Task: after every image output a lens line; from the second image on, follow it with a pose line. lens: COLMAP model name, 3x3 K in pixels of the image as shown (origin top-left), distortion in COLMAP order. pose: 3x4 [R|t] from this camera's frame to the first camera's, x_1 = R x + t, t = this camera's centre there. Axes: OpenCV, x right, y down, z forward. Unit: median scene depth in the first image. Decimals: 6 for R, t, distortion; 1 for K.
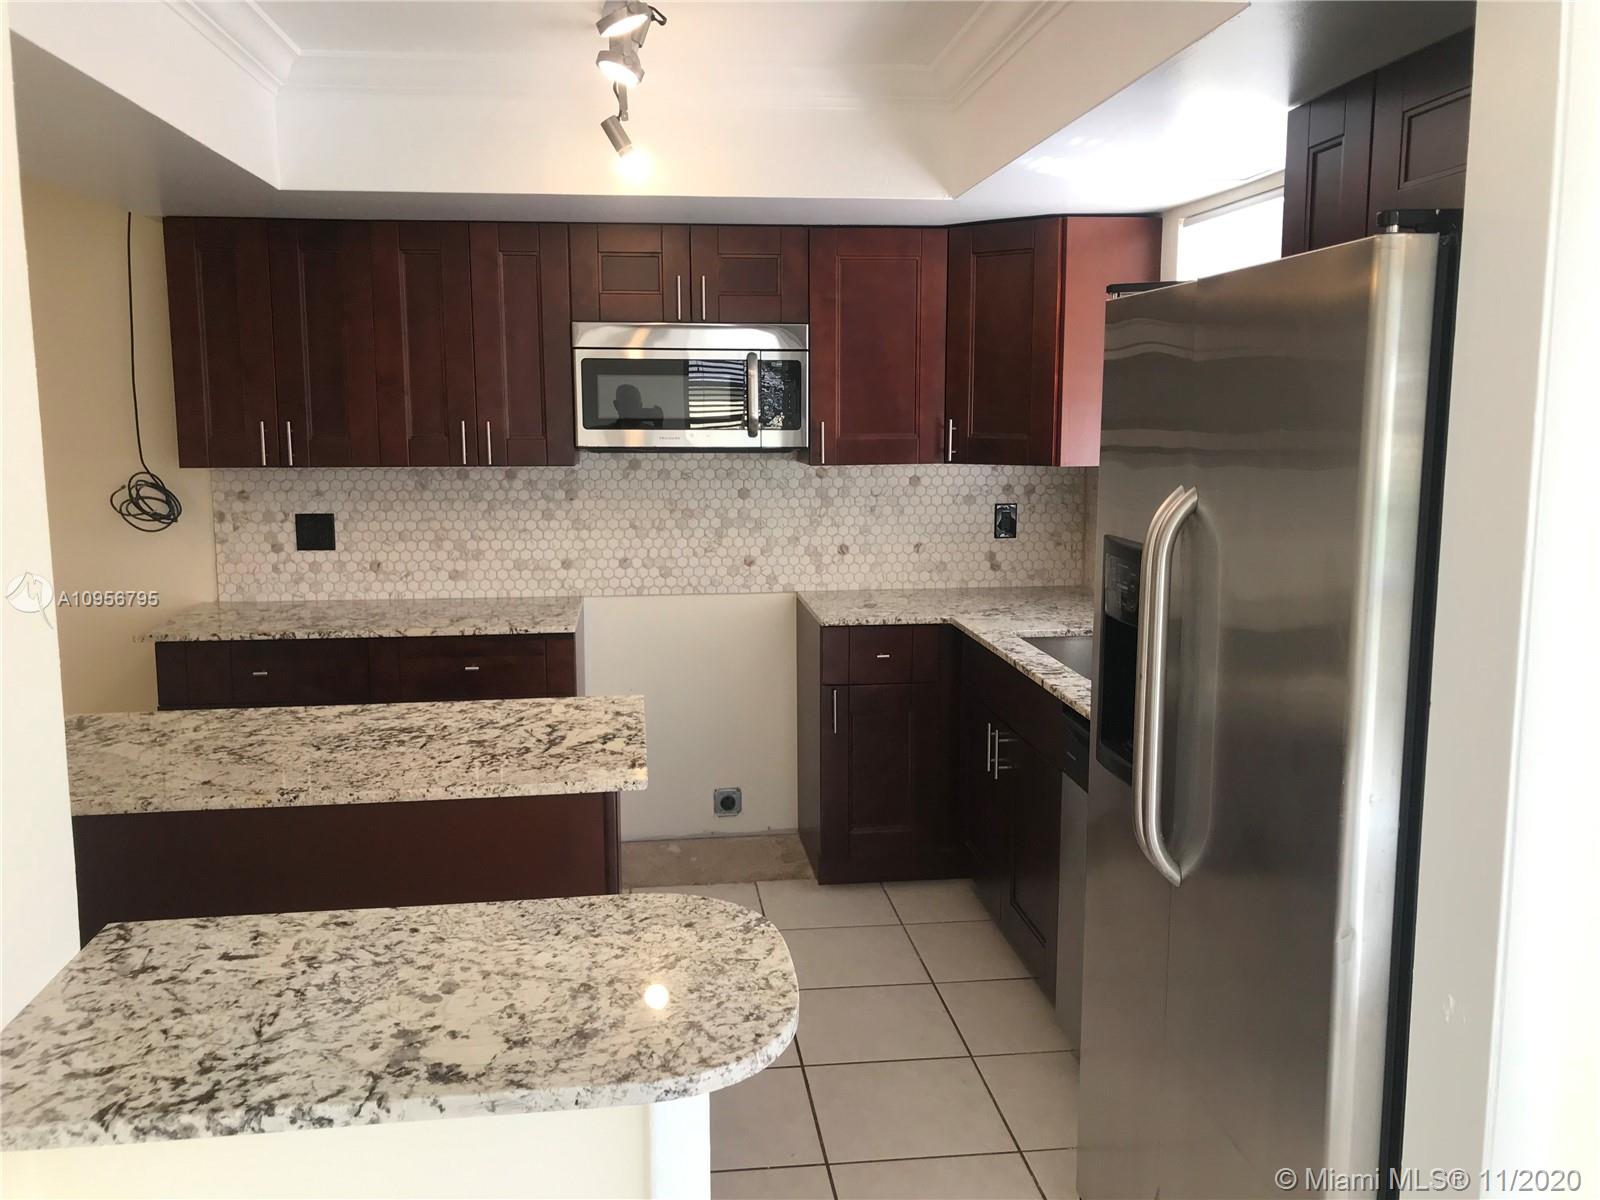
lens RADIAL K [[1331.1, 0, 797.5], [0, 1331.1, 602.3], [0, 0, 1]] dist [0.057731, -0.073410]
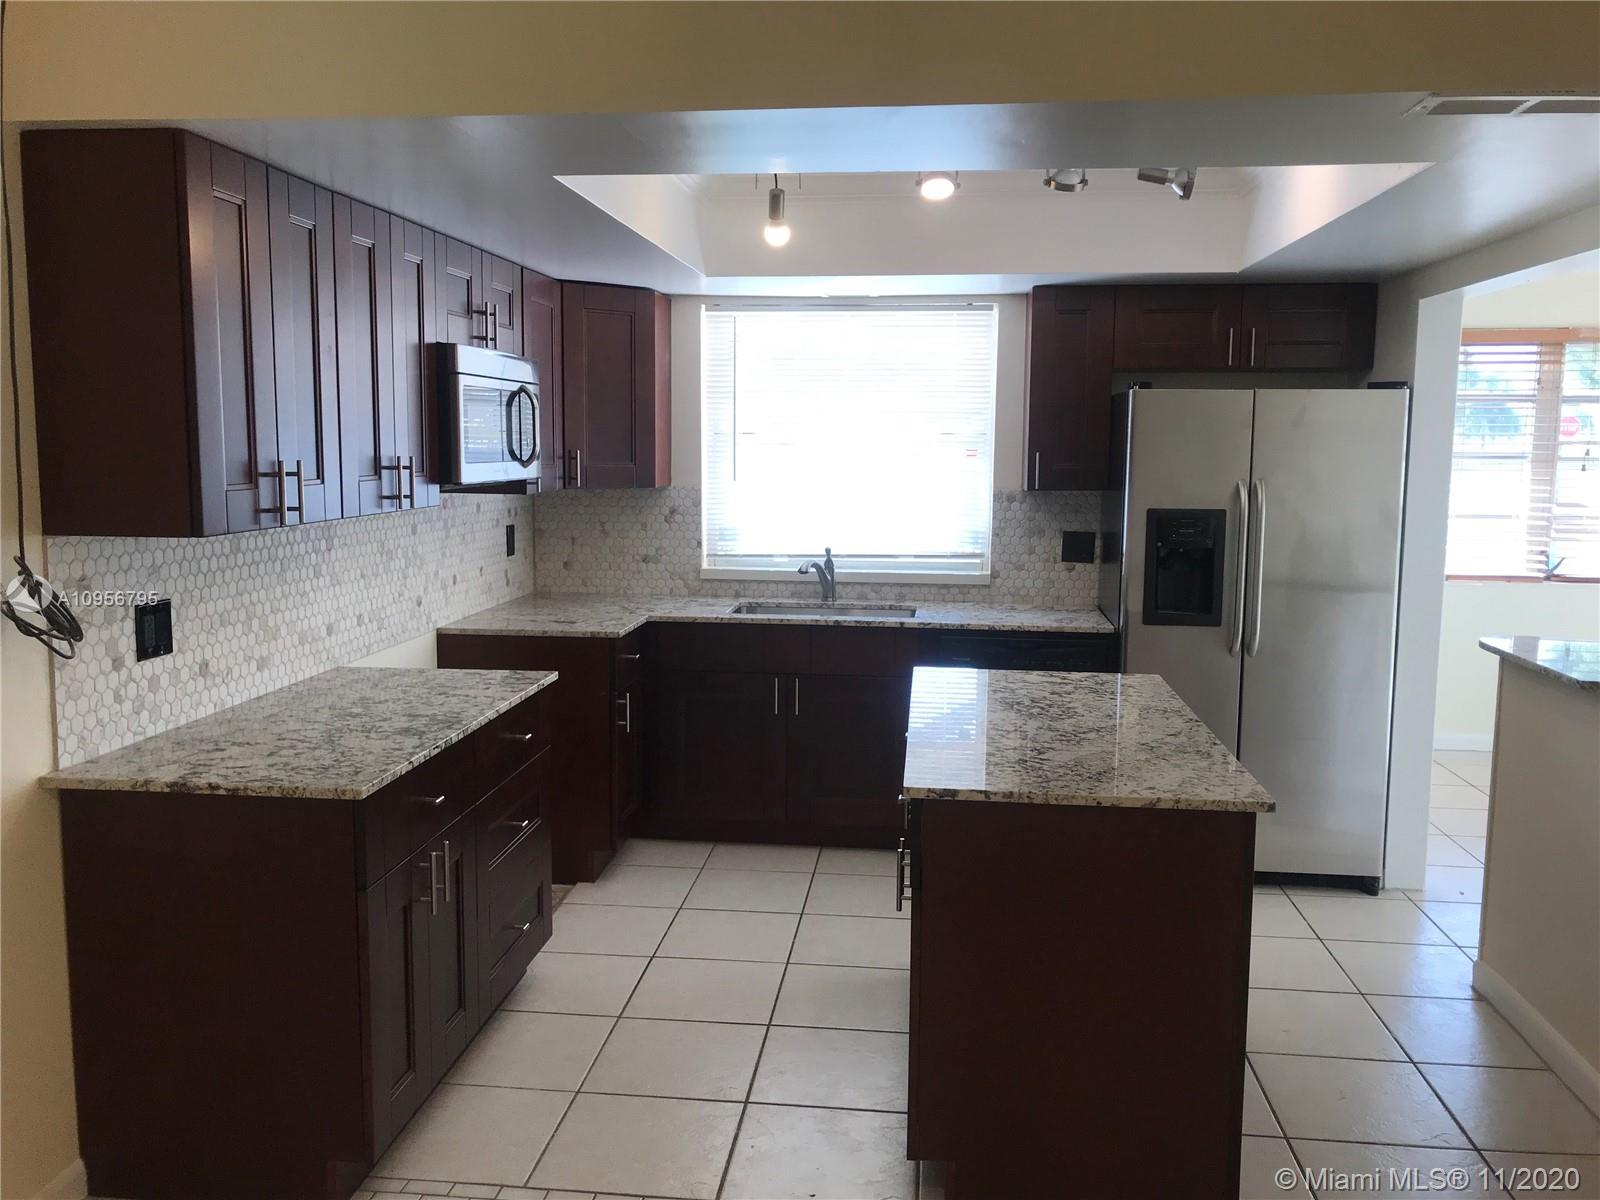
lens RADIAL K [[1331.1, 0, 800.6], [0, 1331.1, 598.1], [0, 0, 1]] dist [0.057731, -0.073410]
pose [[0.212161, -0.114412, 0.970514, -0.917510], [0.131909, 0.987387, 0.087565, -0.082566], [-0.968291, 0.109442, 0.224577, 0.545382]]
